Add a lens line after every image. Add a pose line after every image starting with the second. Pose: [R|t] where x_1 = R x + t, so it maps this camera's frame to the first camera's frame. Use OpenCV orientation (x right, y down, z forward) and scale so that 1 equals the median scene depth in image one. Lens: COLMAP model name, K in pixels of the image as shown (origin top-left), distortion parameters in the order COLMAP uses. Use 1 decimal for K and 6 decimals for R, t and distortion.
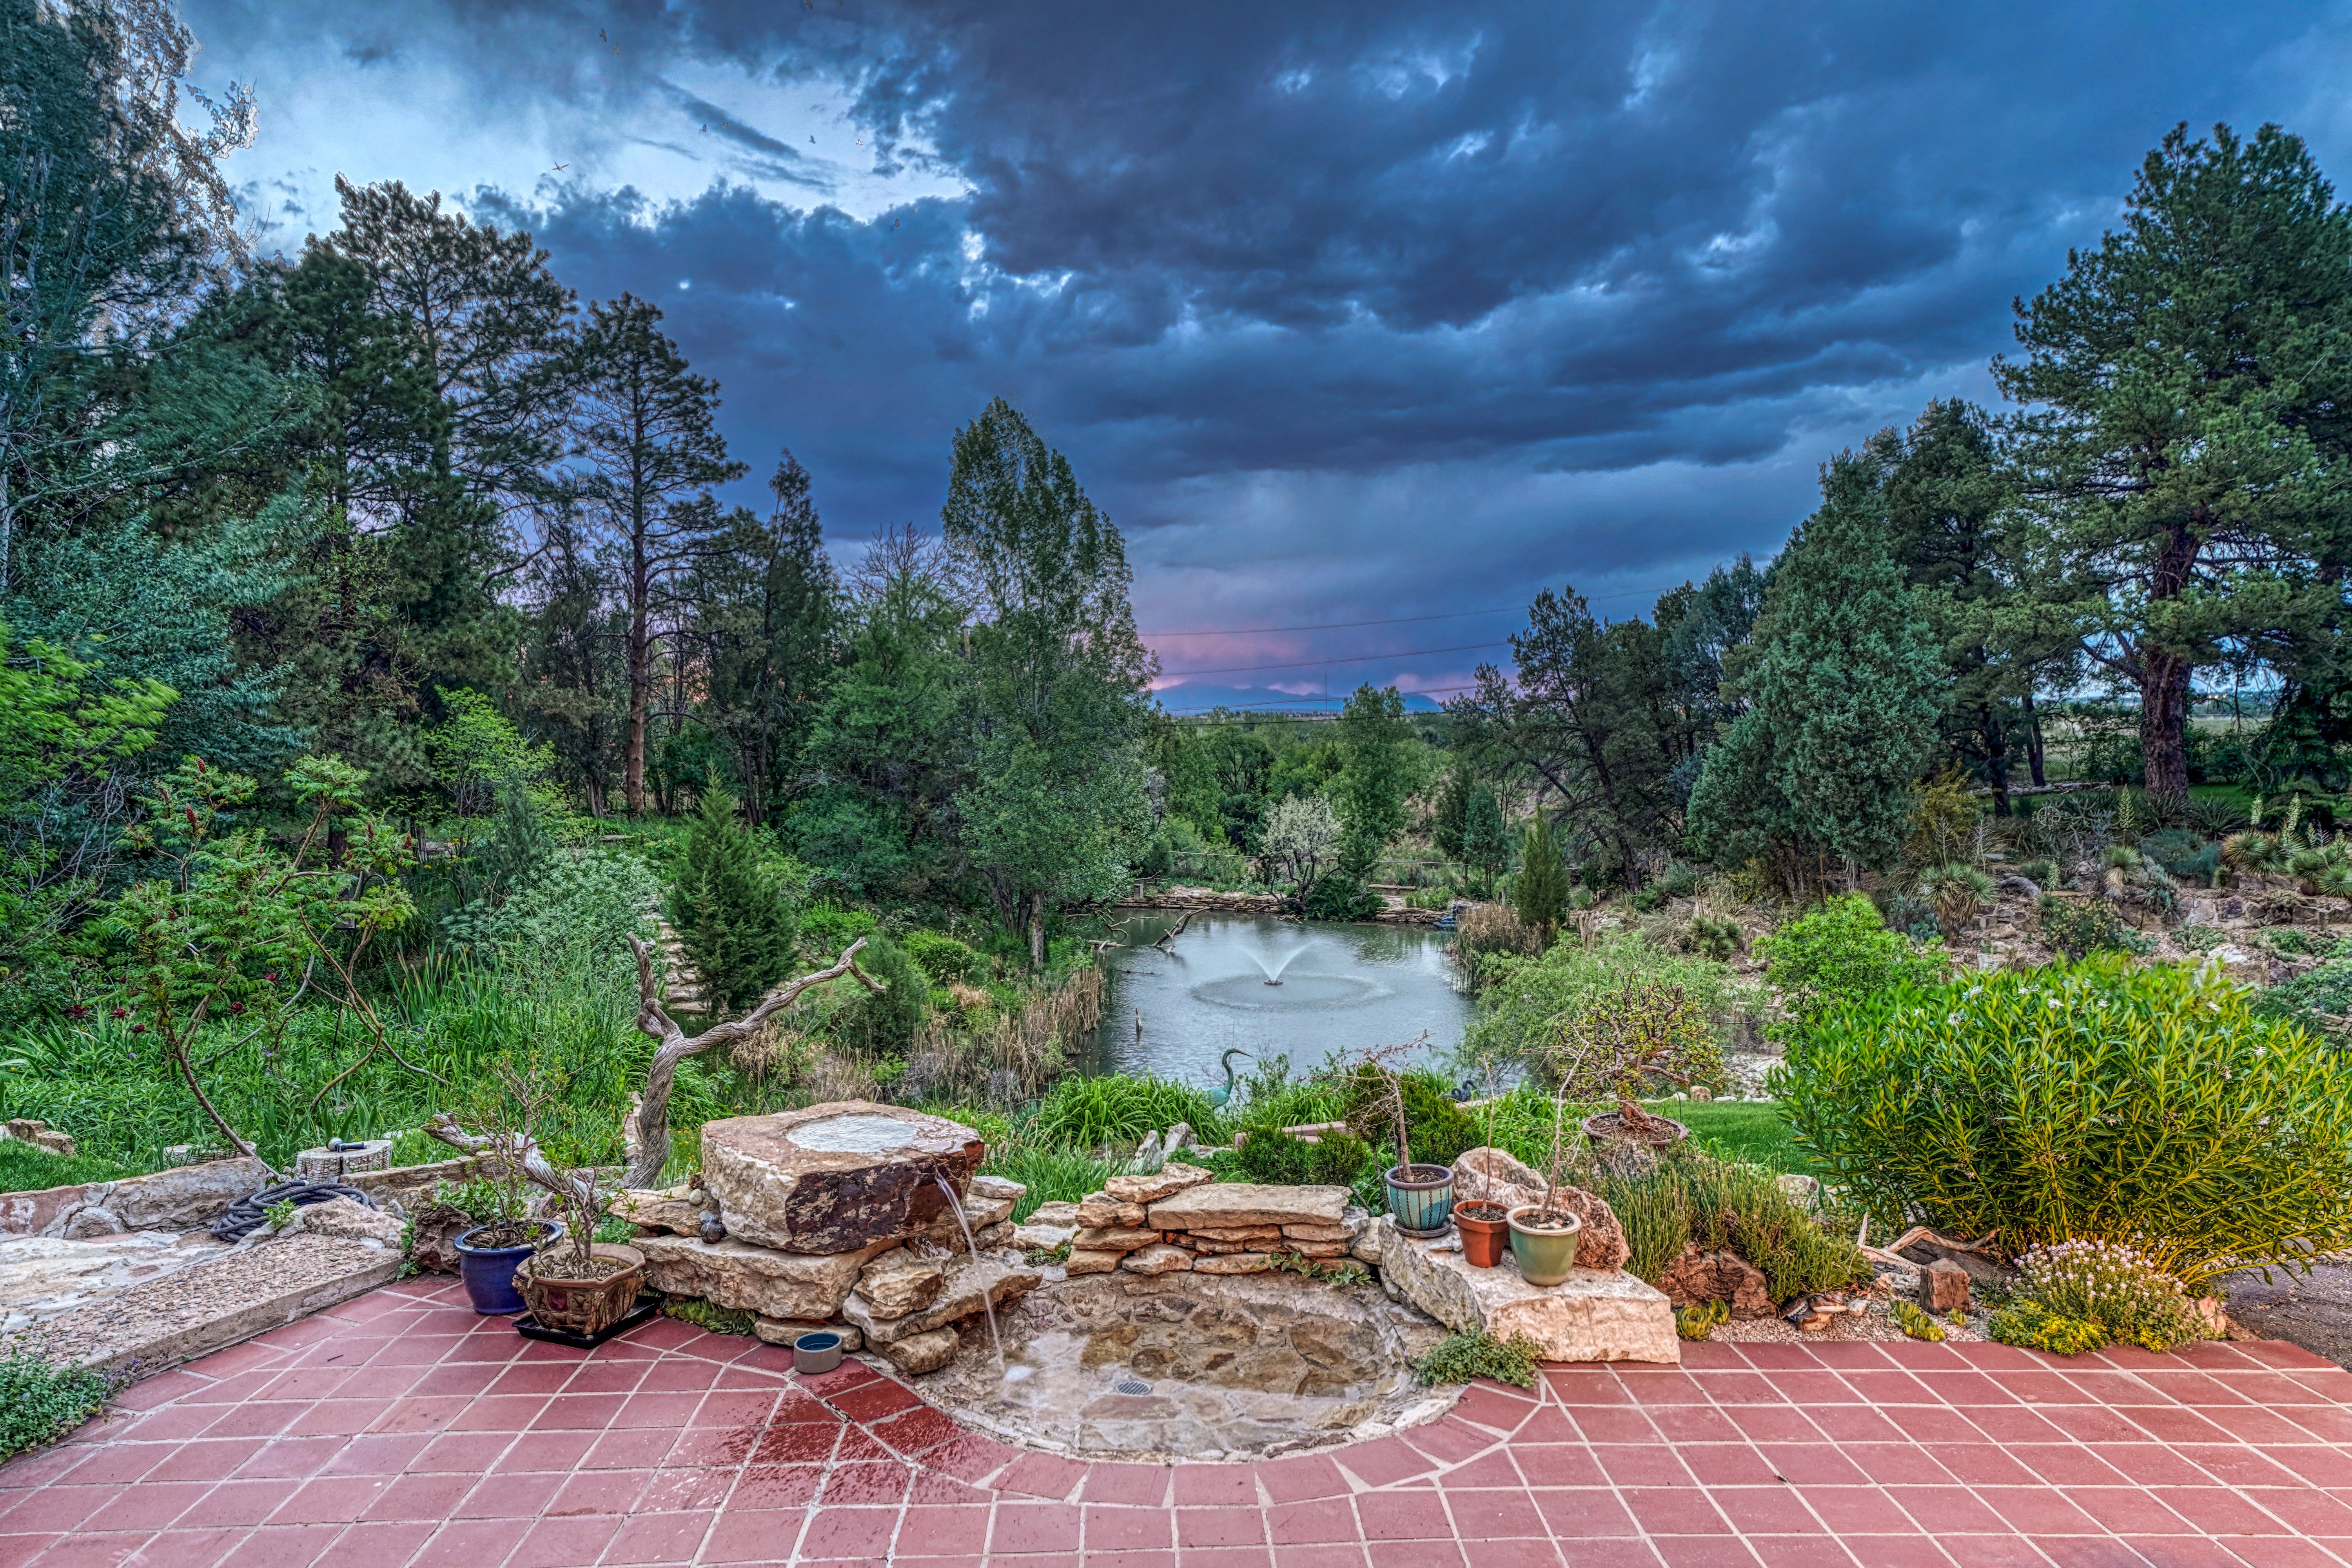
lens RADIAL K [[1402.4, 0, 1176.4], [0, 1402.4, 770.0], [0, 0, 1]] dist [0.021920, -0.001582]
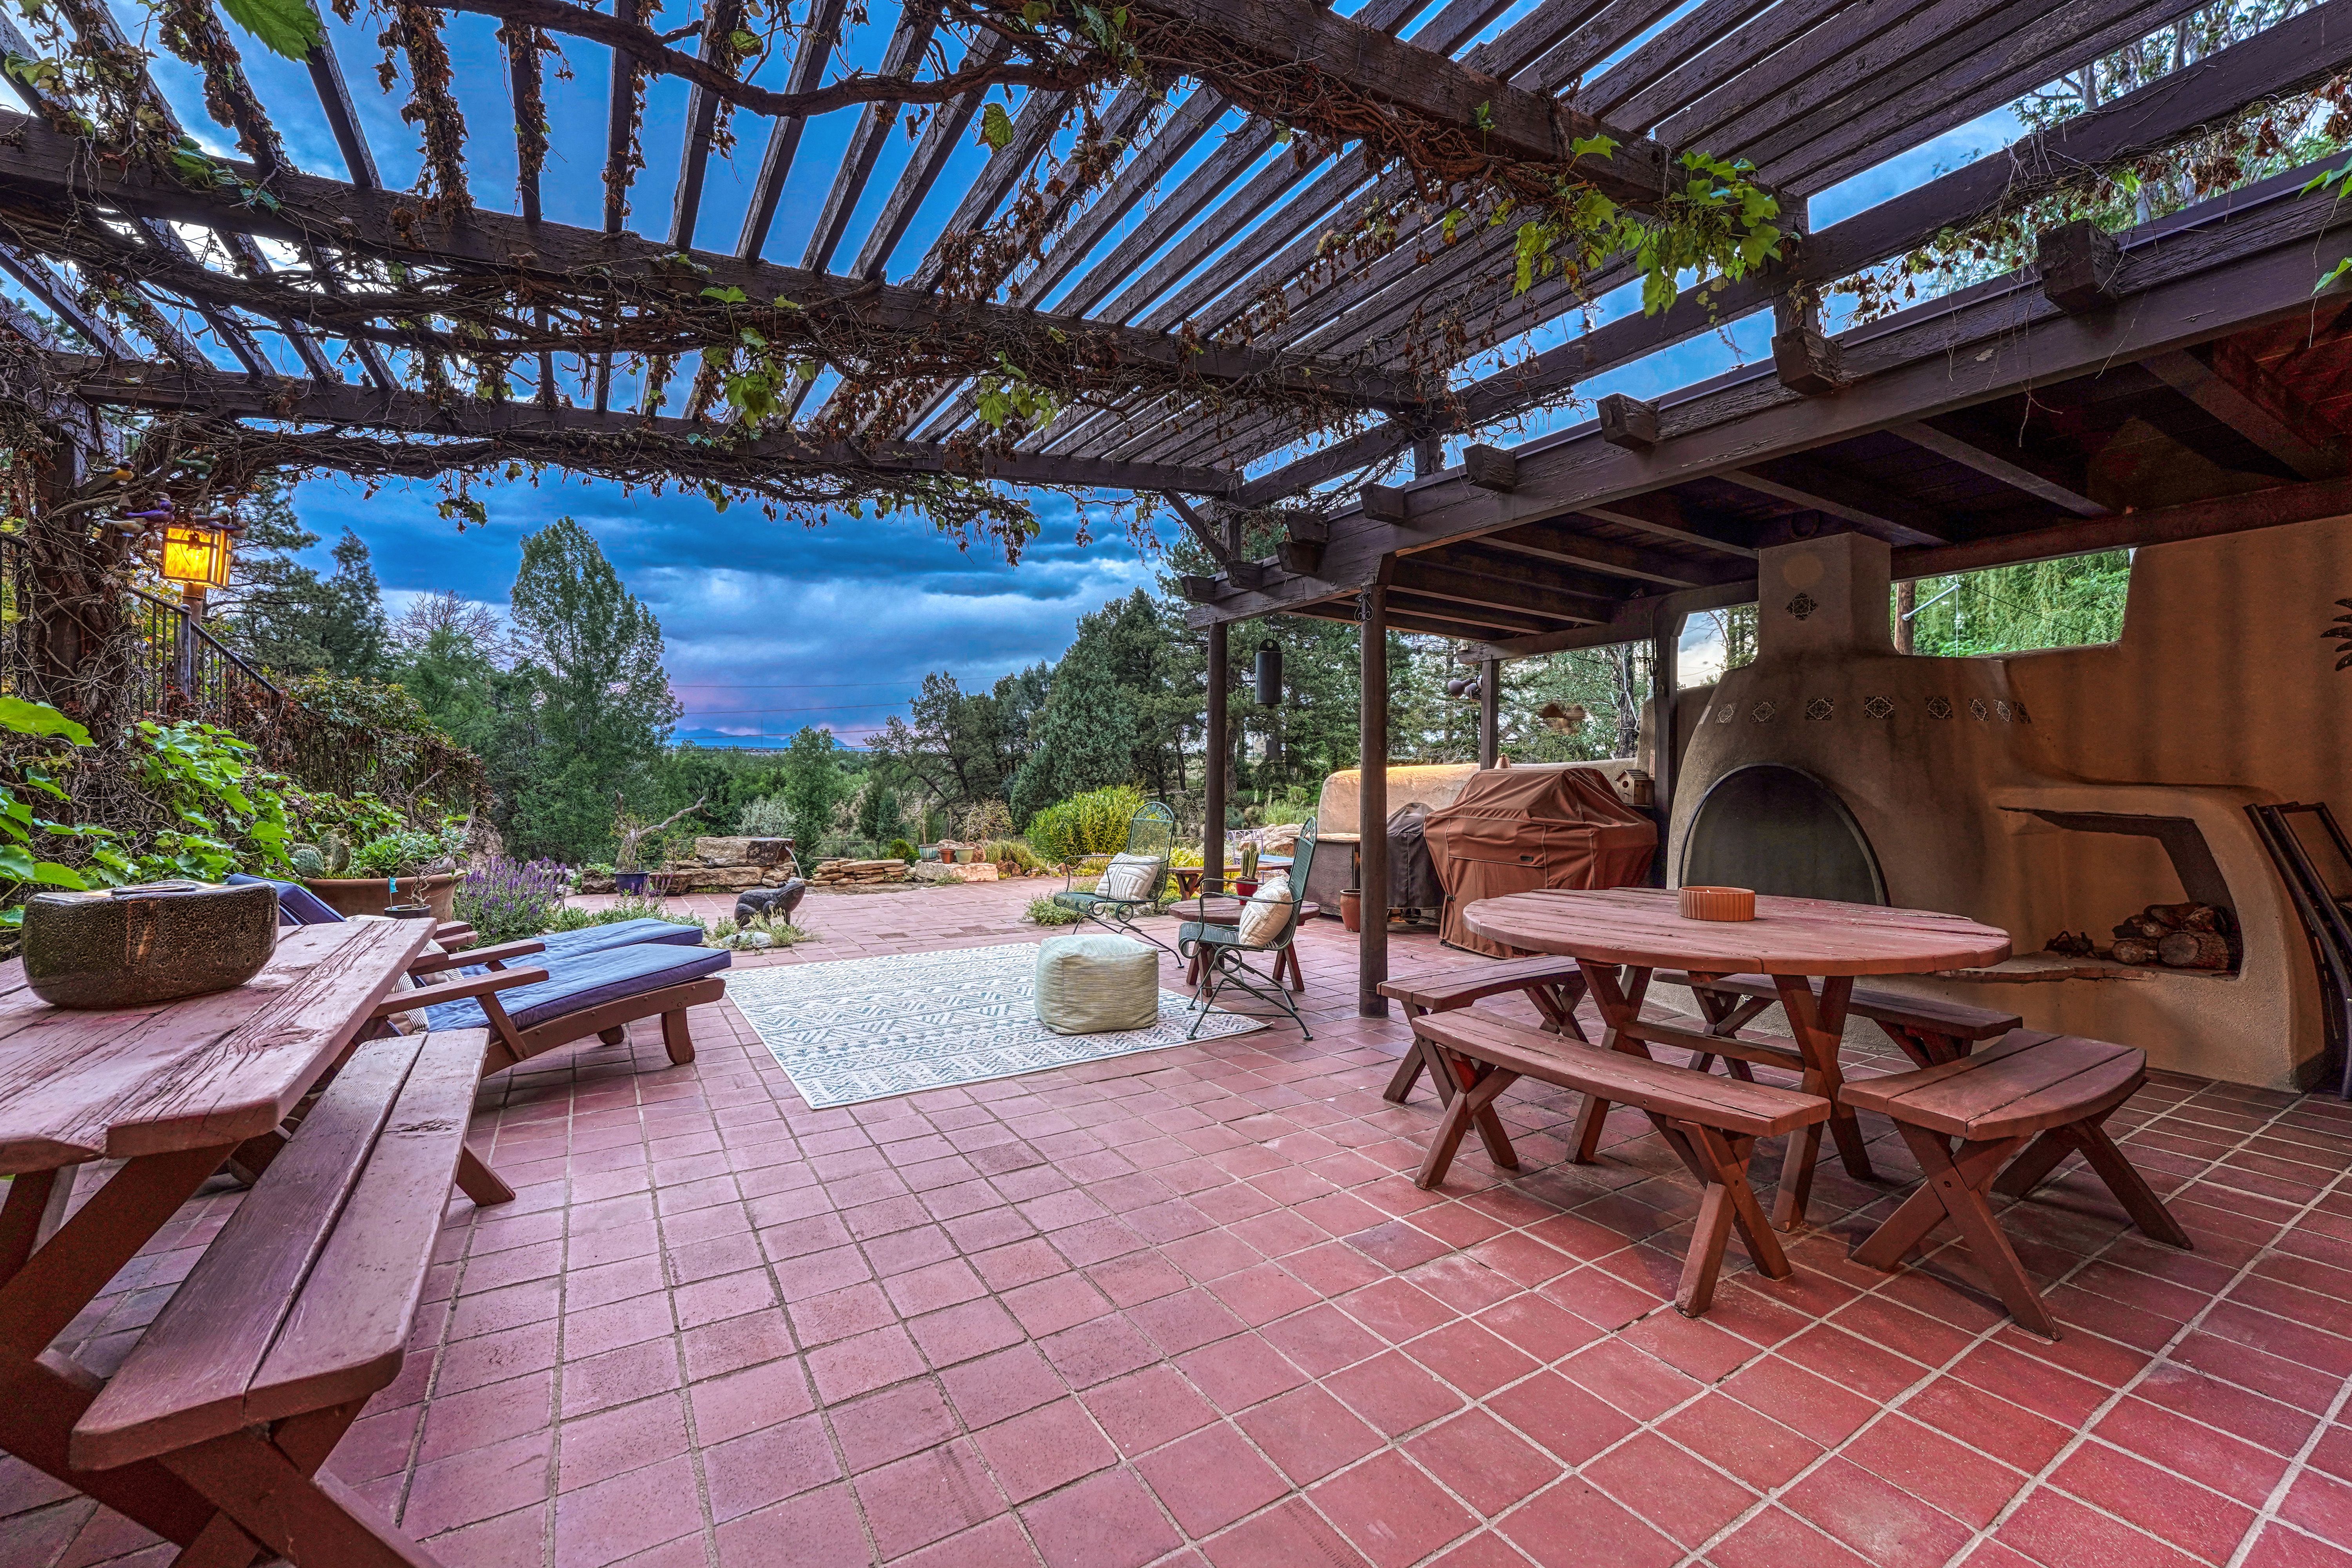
lens RADIAL K [[965.7, 0, 1177.9], [0, 965.7, 773.9], [0, 0, 1]] dist [0.000556, -0.000012]
pose [[0.869318, 0.013370, 0.494072, -0.057785], [-0.003191, 0.999765, -0.021440, 0.018646], [-0.494243, 0.017062, 0.869156, -0.169879]]
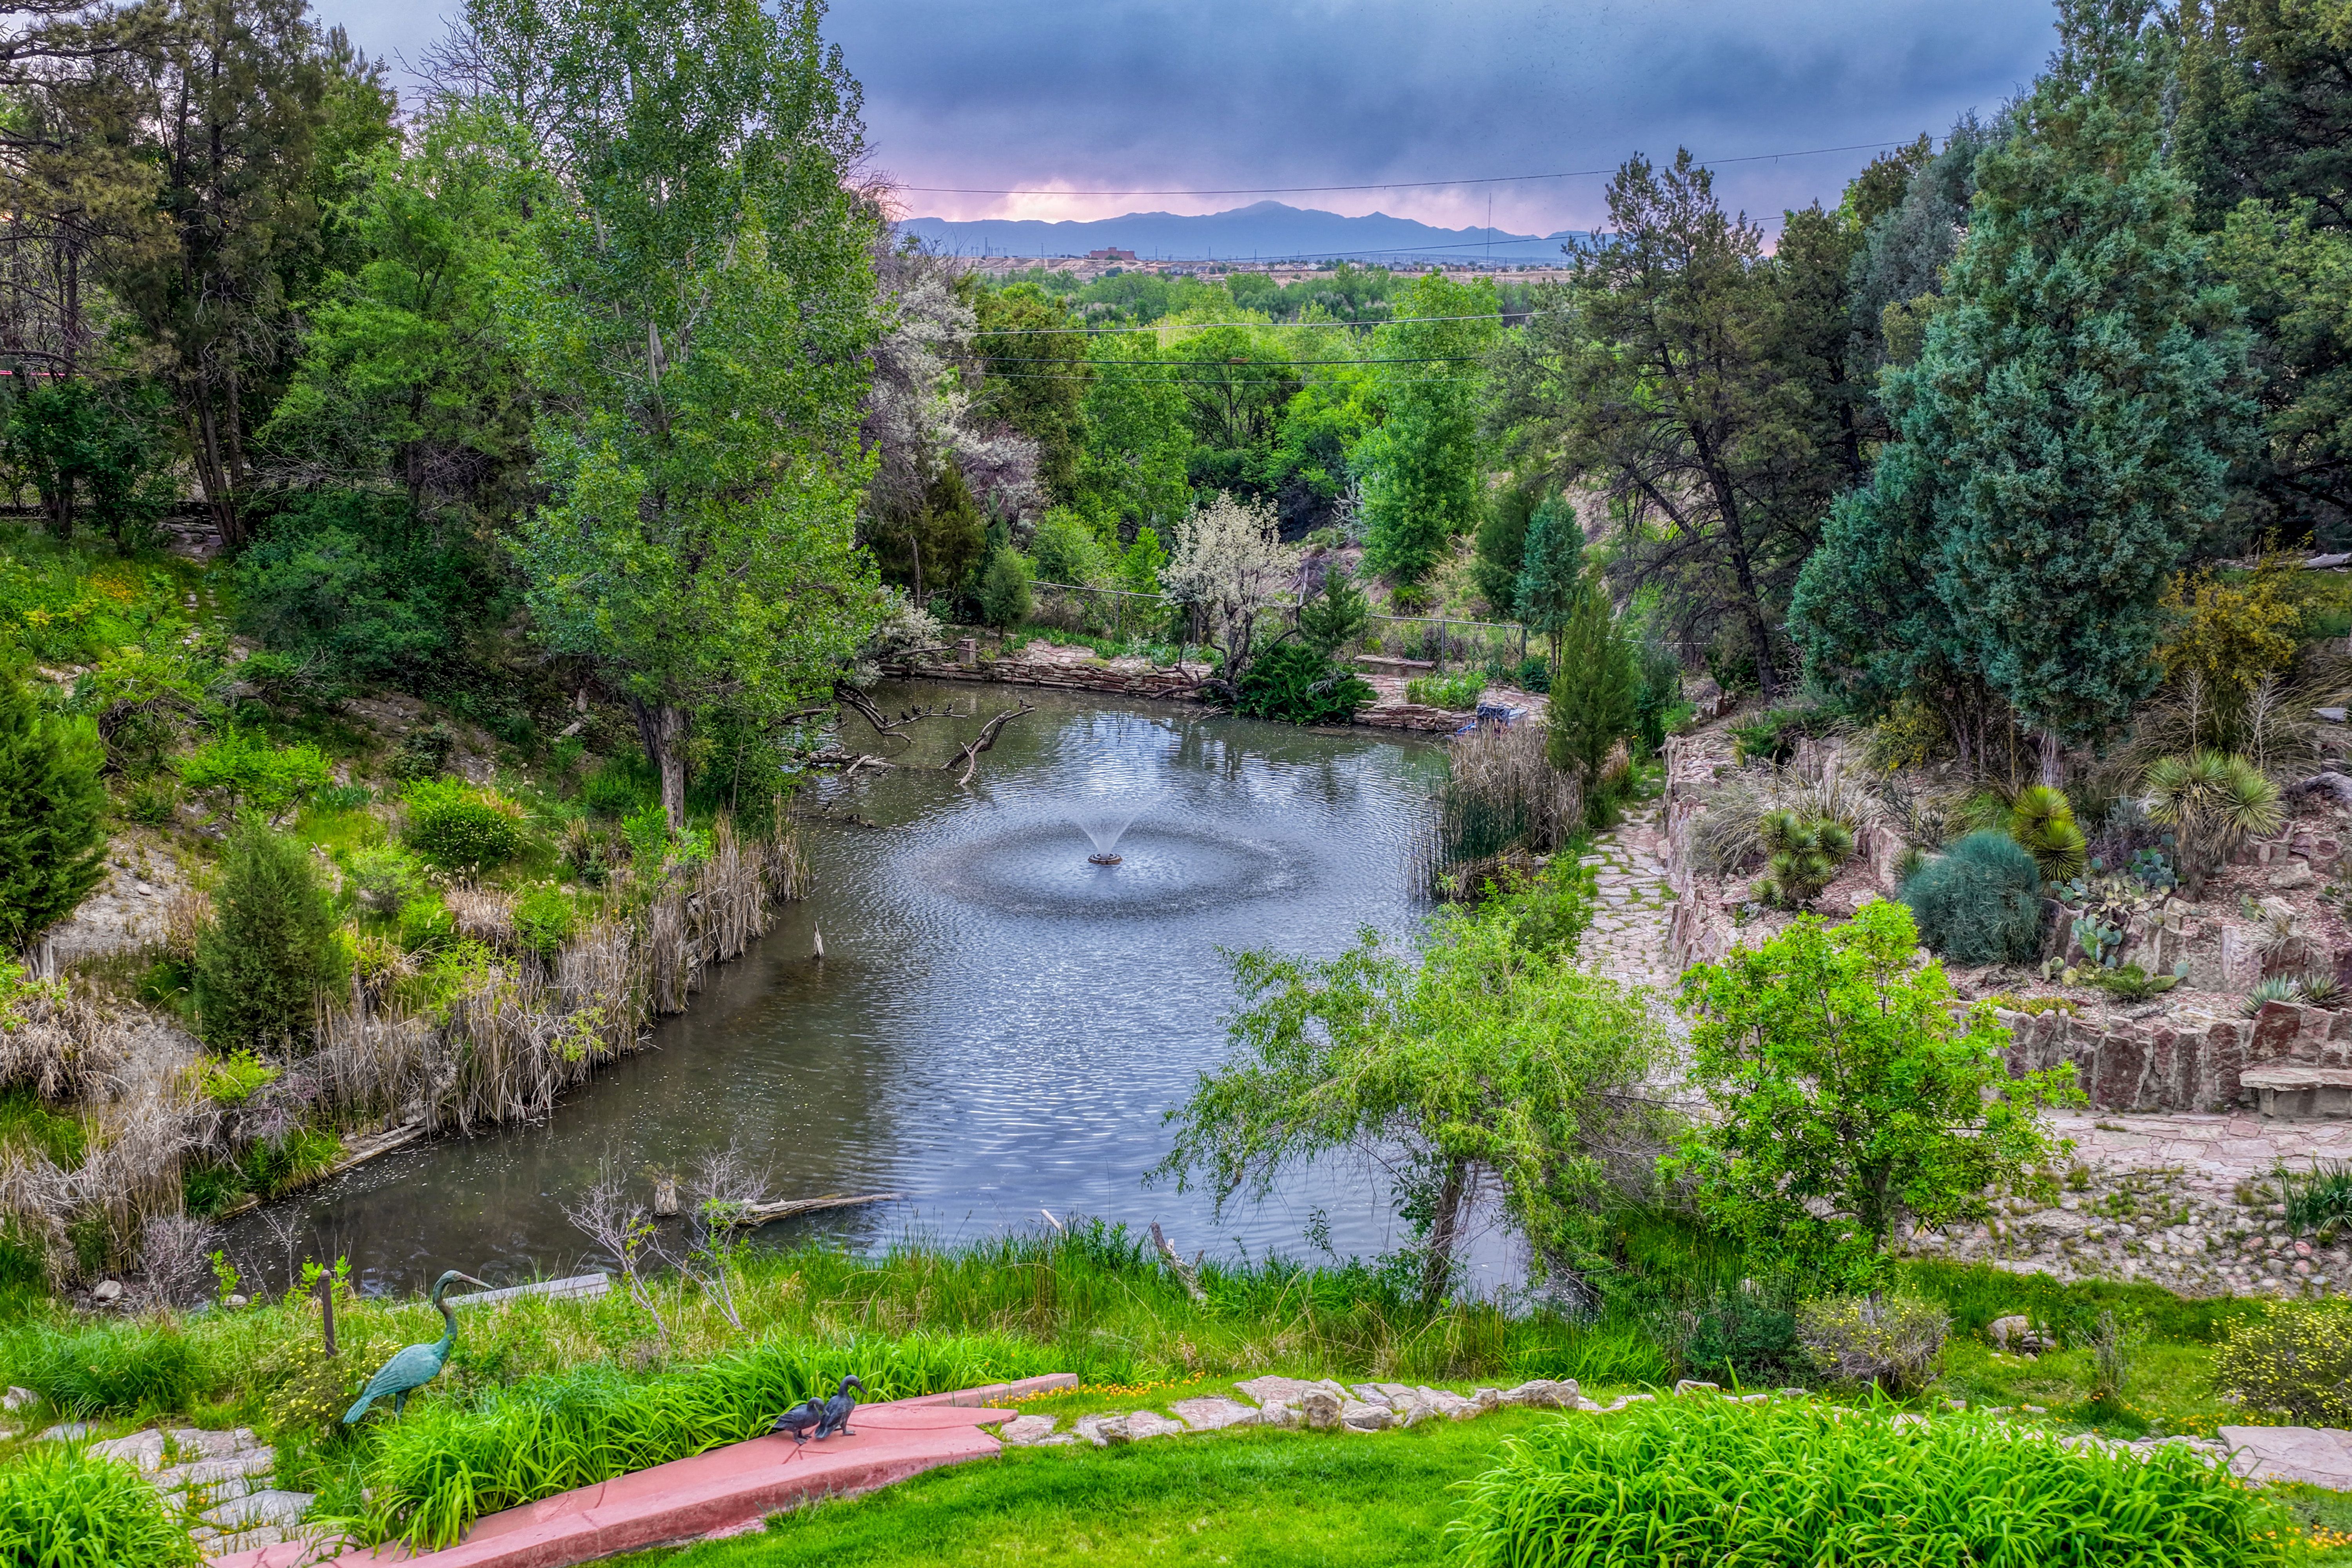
lens RADIAL K [[2331.4, 0, 1184.7], [0, 2331.4, 787.7], [0, 0, 1]] dist [0.052744, 0.000000]
pose [[0.999470, 0.027479, -0.017434, 0.129506], [-0.023836, 0.982885, 0.182670, -0.058154], [0.022155, -0.182157, 0.983020, 0.072430]]
